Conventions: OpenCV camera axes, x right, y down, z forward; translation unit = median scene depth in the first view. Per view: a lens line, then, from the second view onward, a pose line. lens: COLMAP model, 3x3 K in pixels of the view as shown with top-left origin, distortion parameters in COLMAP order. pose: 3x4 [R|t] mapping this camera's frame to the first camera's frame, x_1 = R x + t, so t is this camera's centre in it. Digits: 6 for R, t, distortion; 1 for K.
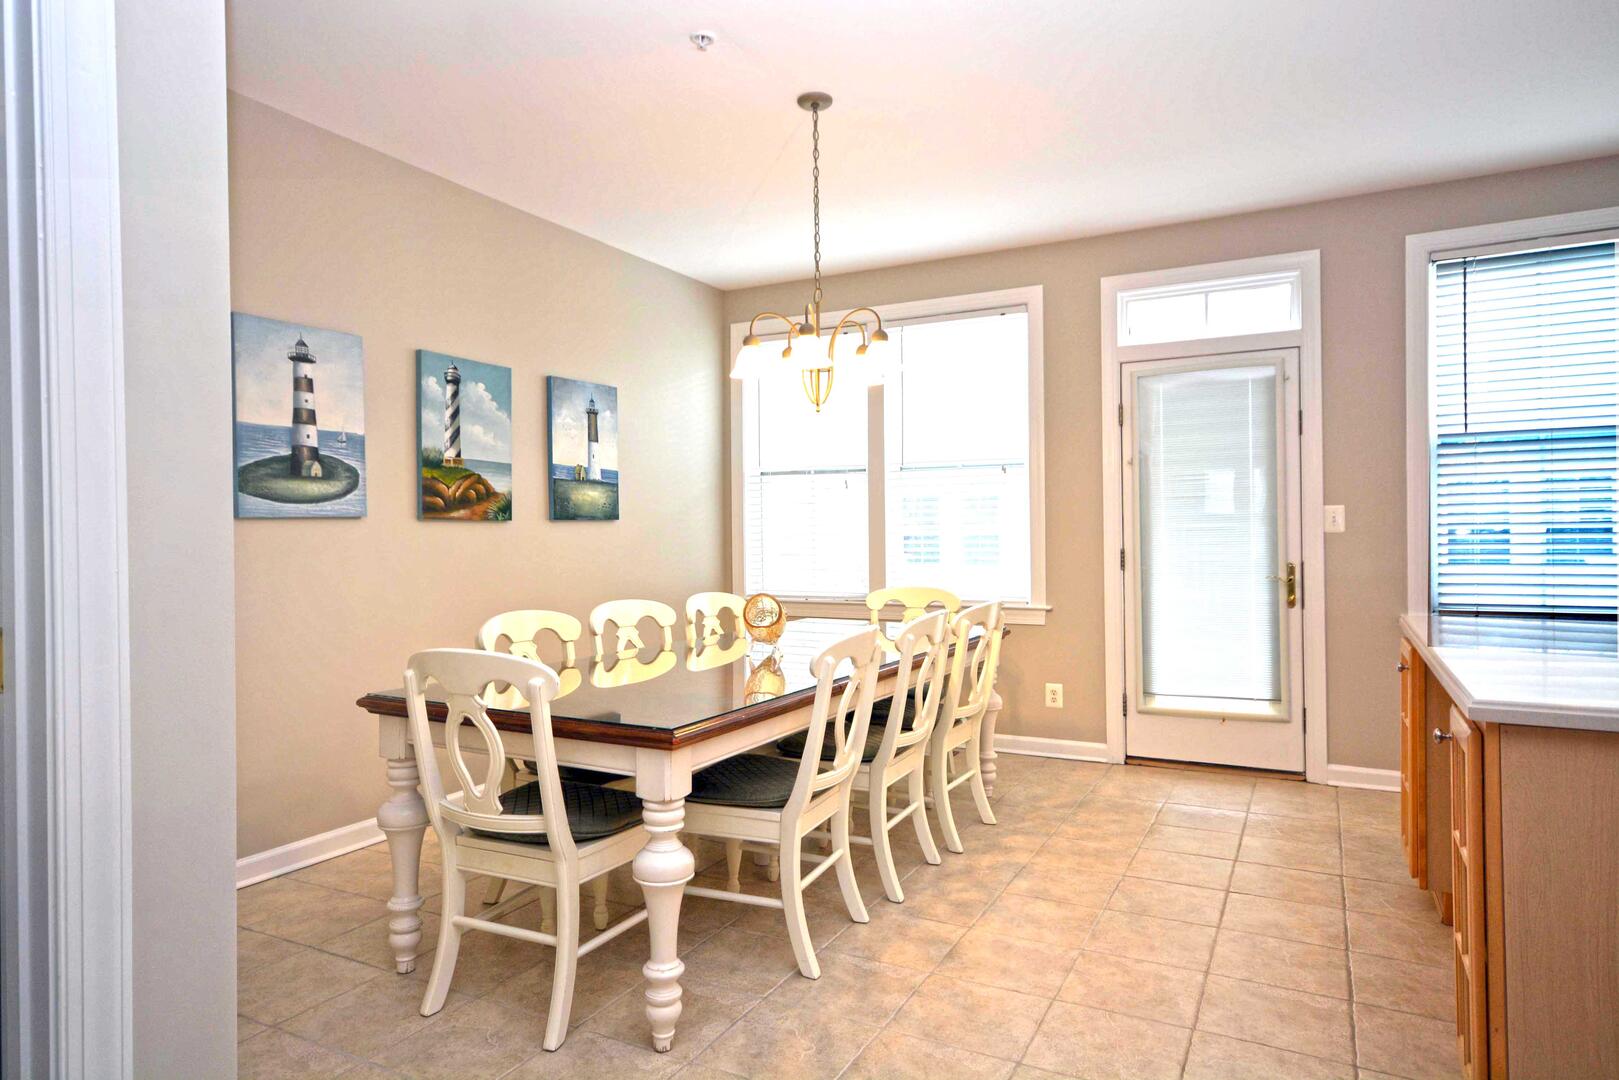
lens RADIAL K [[969.8, 0, 809.5], [0, 969.8, 540.0], [0, 0, 1]] dist [0.012130, 0.001550]
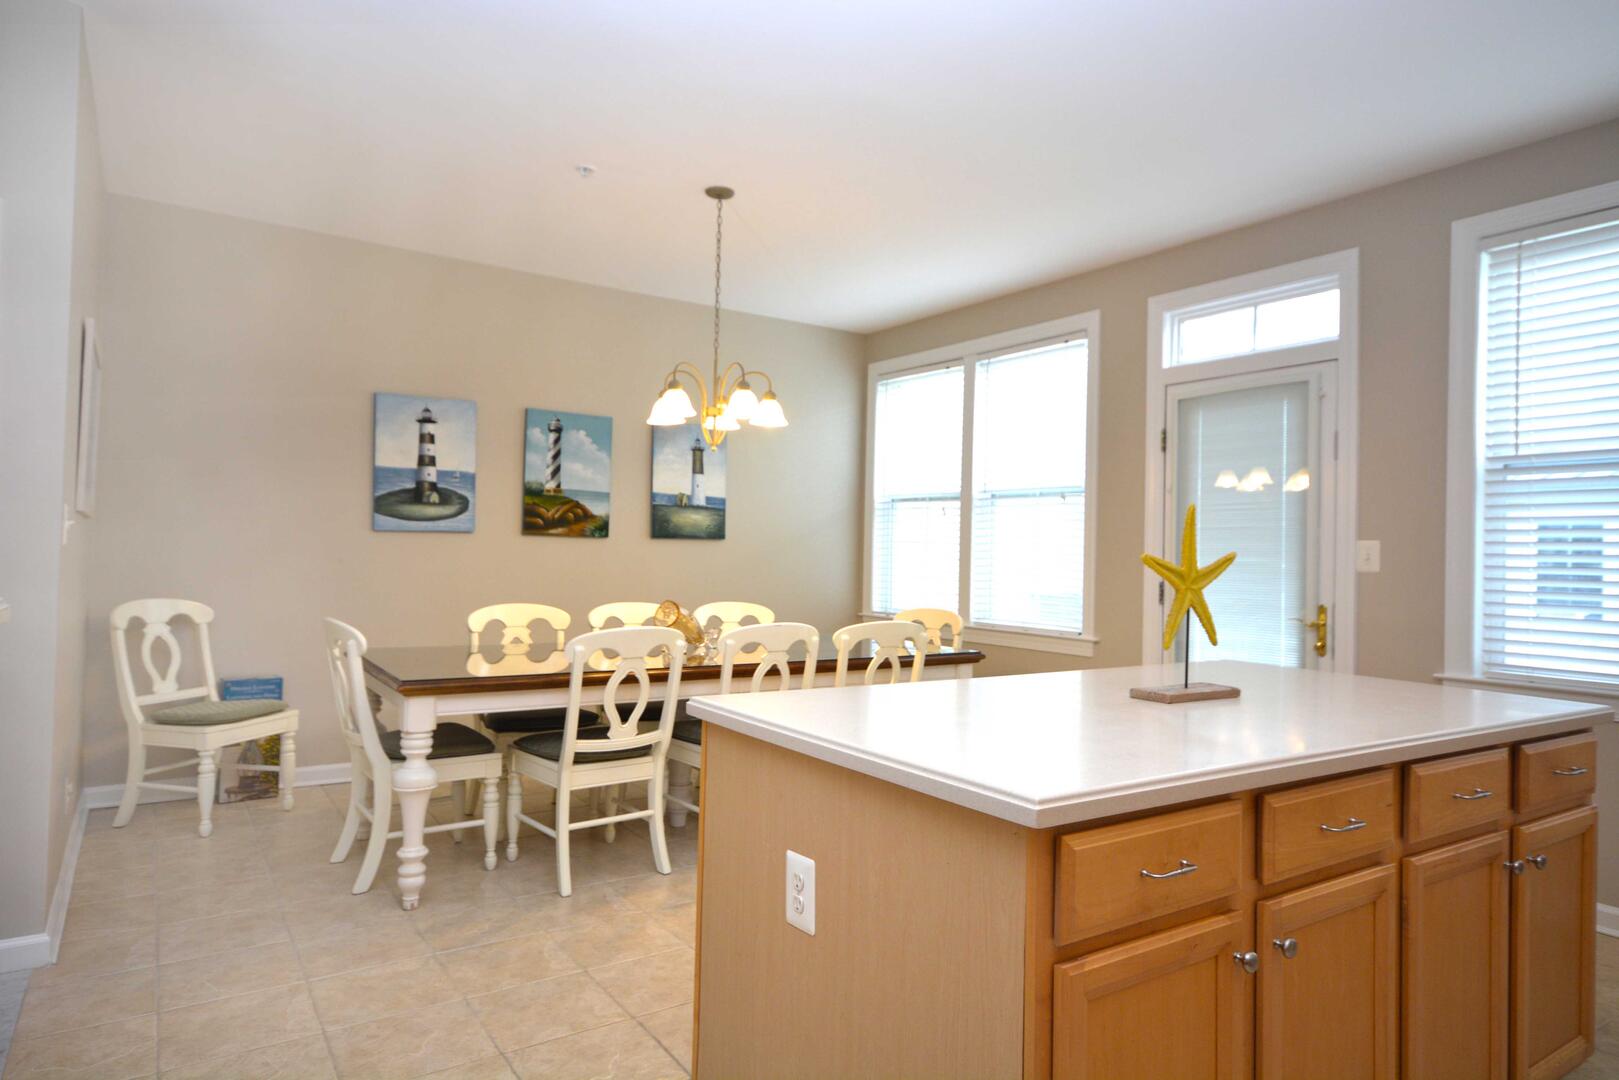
lens RADIAL K [[969.8, 0, 809.5], [0, 969.8, 540.0], [0, 0, 1]] dist [0.012130, 0.001550]
pose [[0.881547, 0.023212, -0.471526, 0.553375], [-0.034345, 0.999297, -0.015017, -0.006748], [0.470846, 0.029433, 0.881724, 0.004912]]
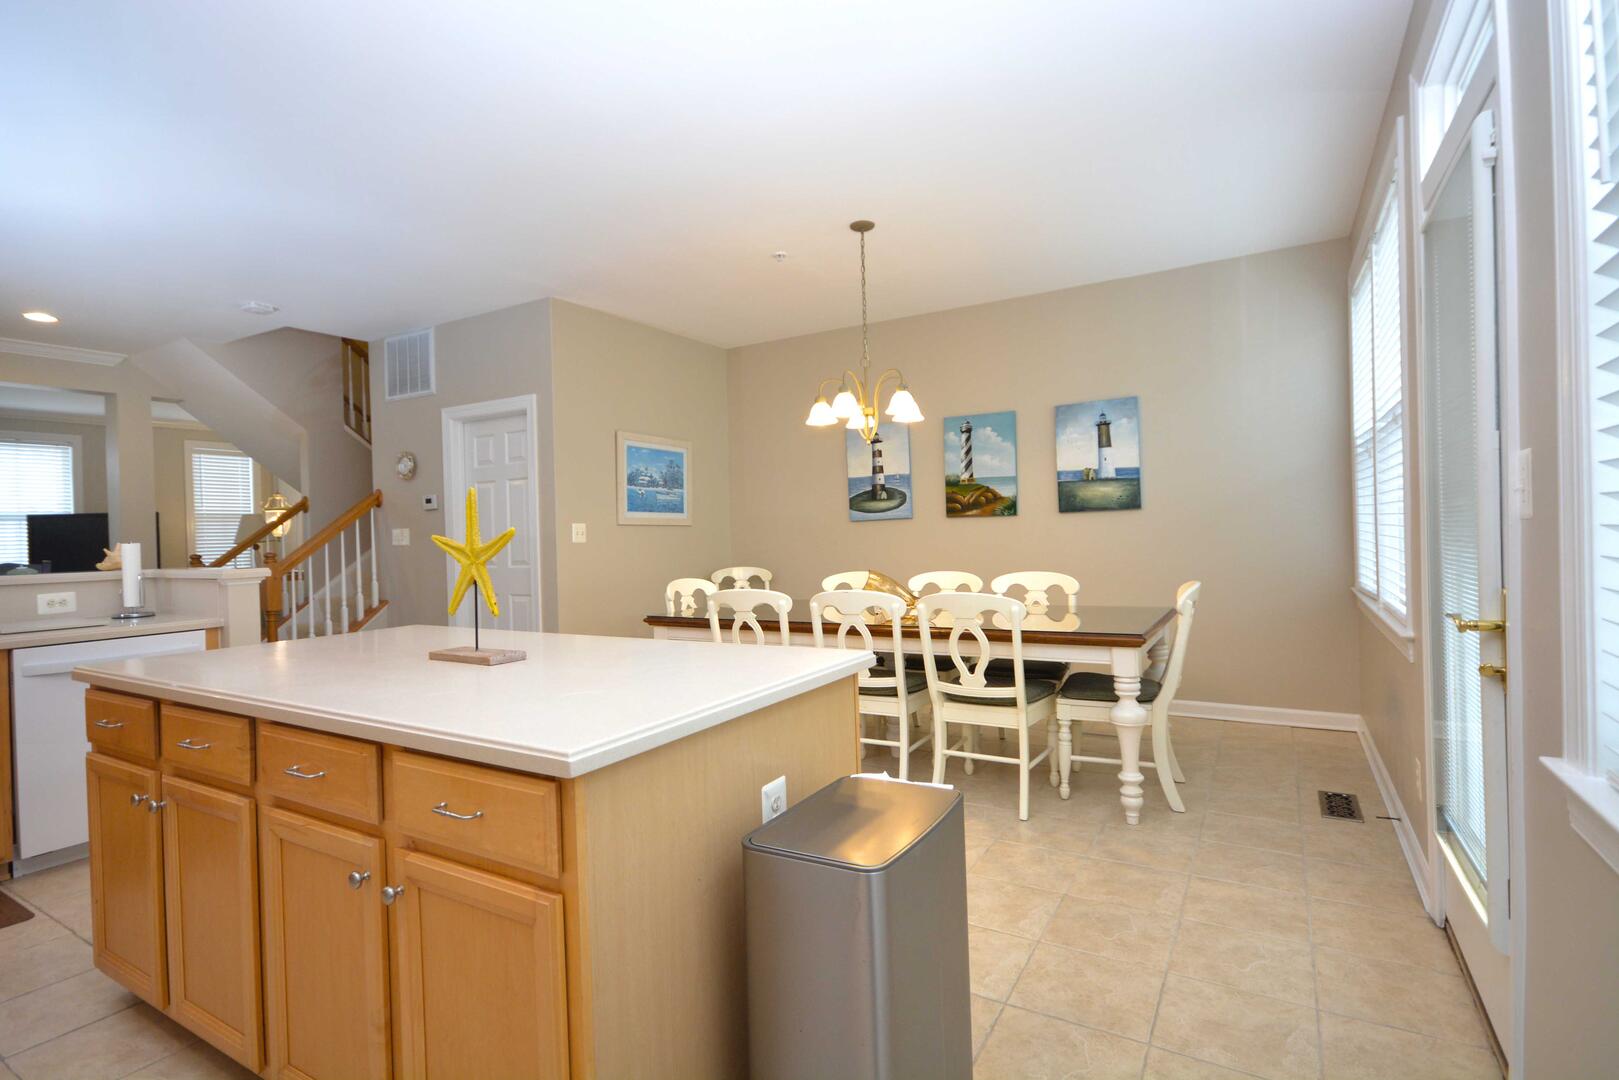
lens RADIAL K [[784.2, 0, 809.5], [0, 784.2, 540.0], [0, 0, 1]] dist [0.000478, 0.000106]
pose [[-0.047749, 0.018951, -0.998680, 0.941681], [0.023725, 0.999559, 0.017834, -0.011228], [0.998578, -0.022842, -0.048178, 0.786091]]
